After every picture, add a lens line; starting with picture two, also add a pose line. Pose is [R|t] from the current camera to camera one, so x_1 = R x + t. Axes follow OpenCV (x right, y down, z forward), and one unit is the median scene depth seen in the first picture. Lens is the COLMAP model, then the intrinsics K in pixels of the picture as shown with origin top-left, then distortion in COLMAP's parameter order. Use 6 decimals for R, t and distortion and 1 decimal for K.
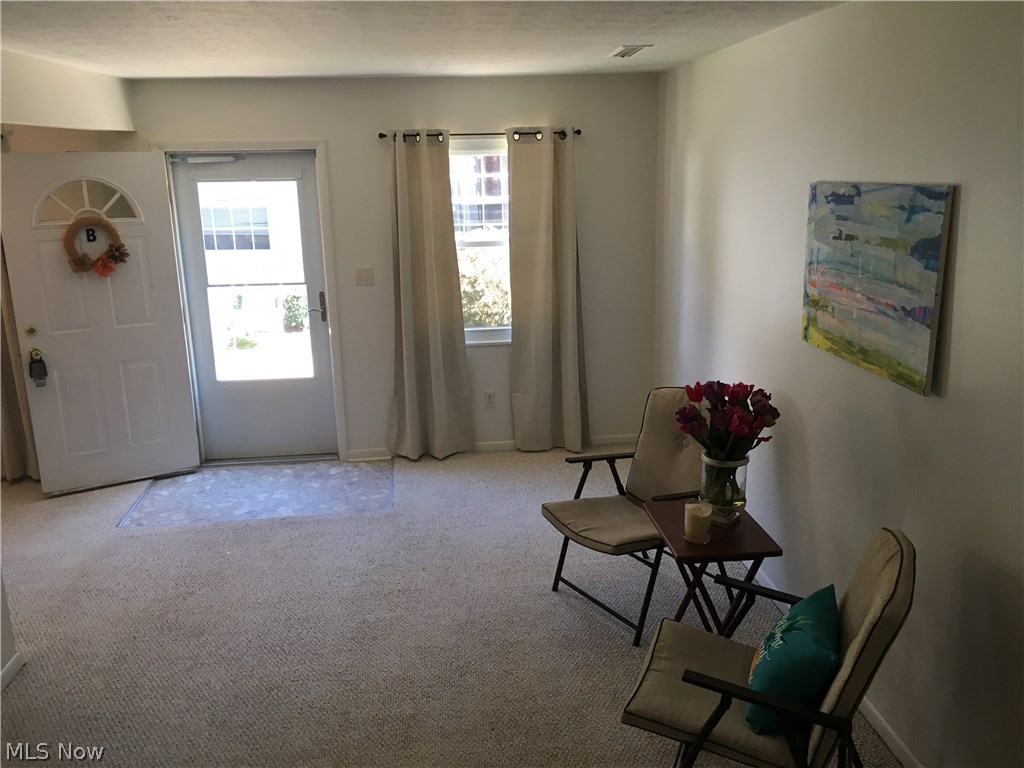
lens RADIAL K [[873.7, 0, 512.8], [0, 873.7, 385.6], [0, 0, 1]] dist [-0.001426, -0.004878]
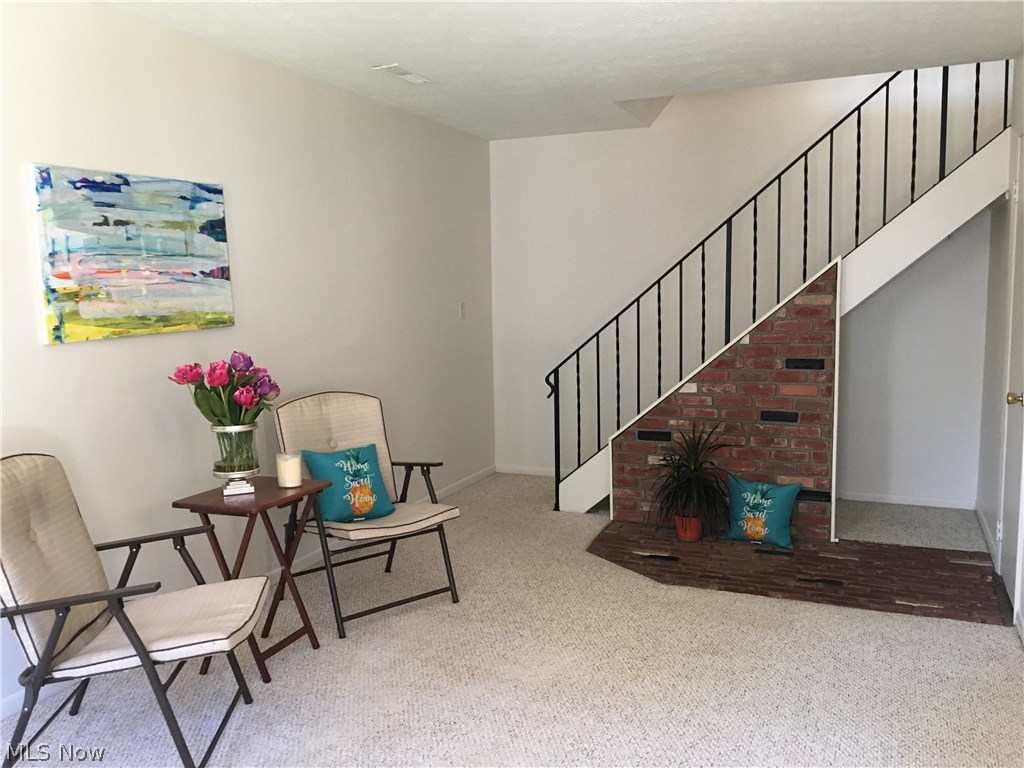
lens RADIAL K [[873.7, 0, 512.7], [0, 873.7, 383.5], [0, 0, 1]] dist [-0.001426, -0.004878]
pose [[-0.872535, -0.017468, 0.488239, -0.581715], [0.158939, 0.934848, 0.317488, -0.255455], [-0.461975, 0.354619, -0.812911, 1.764244]]
